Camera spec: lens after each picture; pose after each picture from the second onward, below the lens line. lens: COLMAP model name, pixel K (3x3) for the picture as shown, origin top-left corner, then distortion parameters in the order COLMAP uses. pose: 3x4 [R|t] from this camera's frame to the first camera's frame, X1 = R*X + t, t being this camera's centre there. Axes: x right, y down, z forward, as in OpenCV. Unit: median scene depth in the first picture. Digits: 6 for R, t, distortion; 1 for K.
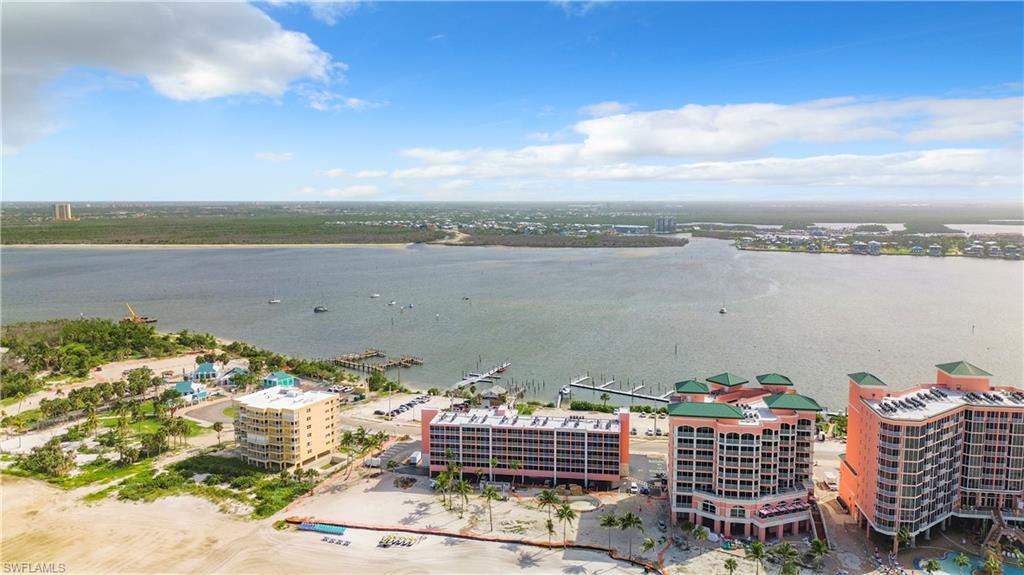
lens RADIAL K [[733.4, 0, 512.0], [0, 733.4, 287.5], [0, 0, 1]] dist [0.077621, -0.092750]
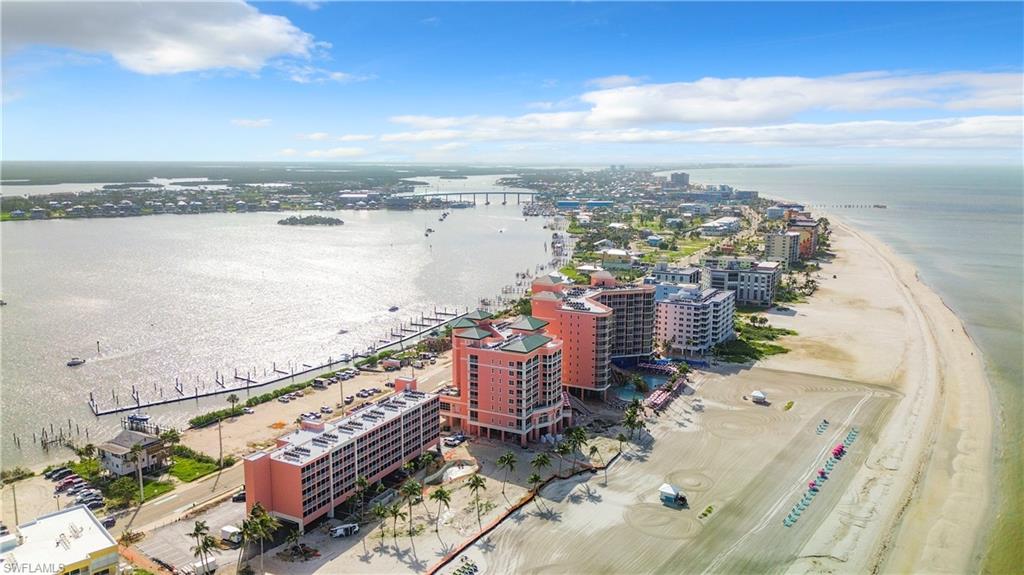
lens RADIAL K [[737.2, 0, 518.1], [0, 737.2, 267.6], [0, 0, 1]] dist [0.078410, -0.099654]
pose [[0.315356, -0.136666, 0.939081, -0.751181], [0.111455, 0.988061, 0.106366, -0.074055], [-0.942406, 0.071122, 0.326823, 0.541290]]
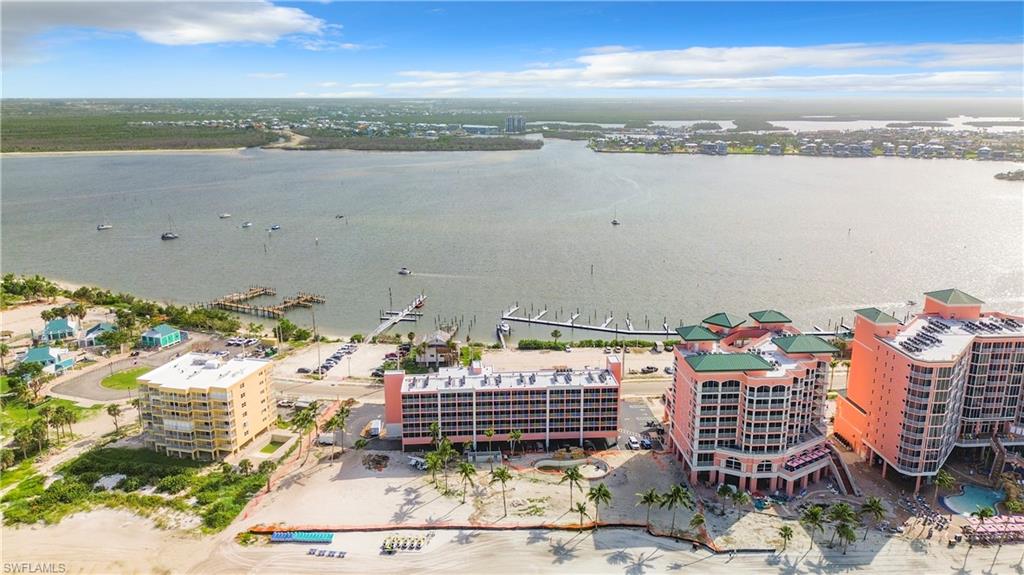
lens RADIAL K [[745.4, 0, 513.2], [0, 745.4, 286.6], [0, 0, 1]] dist [0.083921, -0.098571]
pose [[0.974352, -0.054923, 0.218223, -0.172610], [0.025732, 0.990590, 0.134422, -0.050957], [-0.223552, -0.125359, 0.966597, 0.152338]]
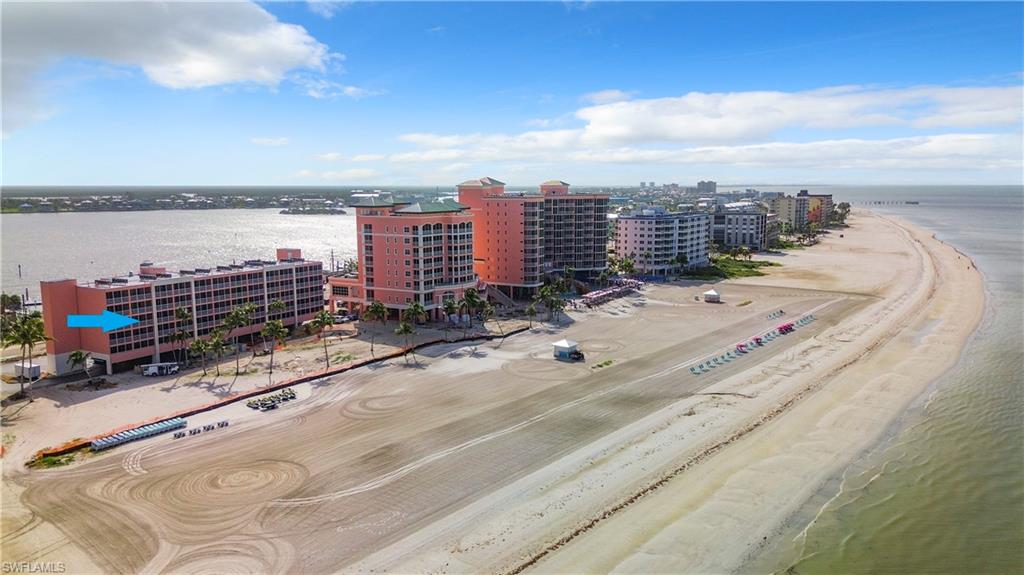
lens RADIAL K [[740.1, 0, 518.1], [0, 740.1, 278.9], [0, 0, 1]] dist [0.093602, -0.123046]
pose [[0.358662, -0.117383, 0.926058, -0.601513], [0.116999, 0.989892, 0.080161, 0.170429], [-0.926106, 0.079597, 0.368770, 0.441497]]
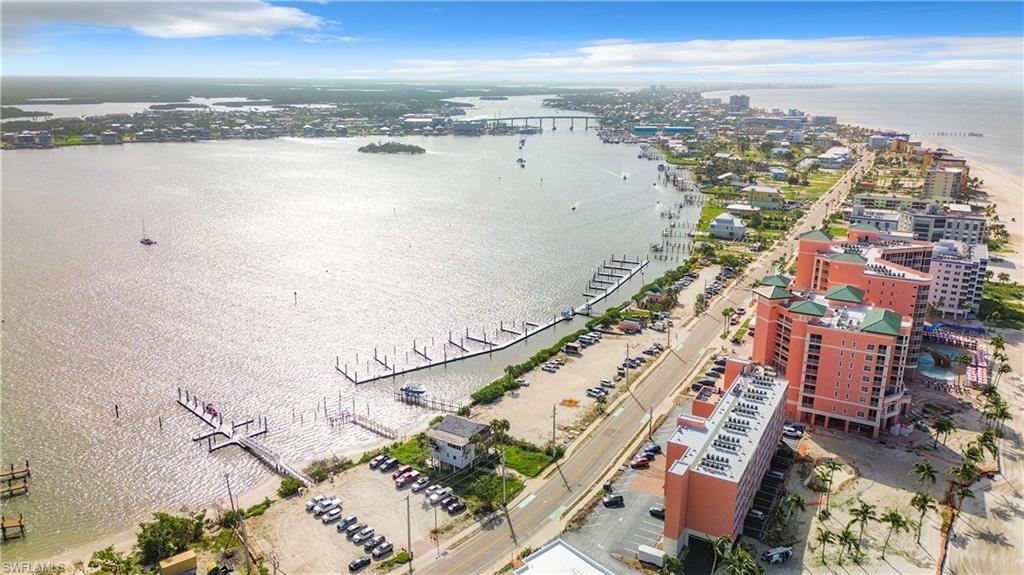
lens RADIAL K [[733.4, 0, 512.0], [0, 733.4, 287.5], [0, 0, 1]] dist [0.077621, -0.092750]
pose [[0.346655, -0.253973, 0.902955, -0.736116], [0.105443, 0.967096, 0.231533, -0.152149], [-0.932047, 0.014948, 0.362029, 0.973949]]
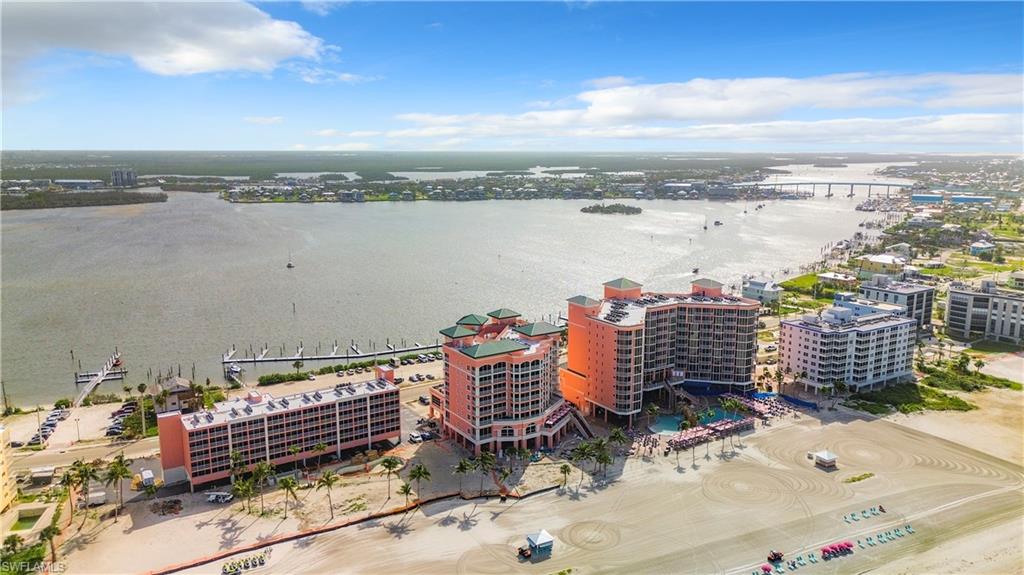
lens RADIAL K [[740.1, 0, 518.1], [0, 740.1, 278.9], [0, 0, 1]] dist [0.093602, -0.123046]
pose [[0.743122, -0.118061, 0.658659, -0.382329], [0.082654, 0.992970, 0.084731, -0.025086], [-0.664032, -0.008525, 0.747655, 0.127637]]
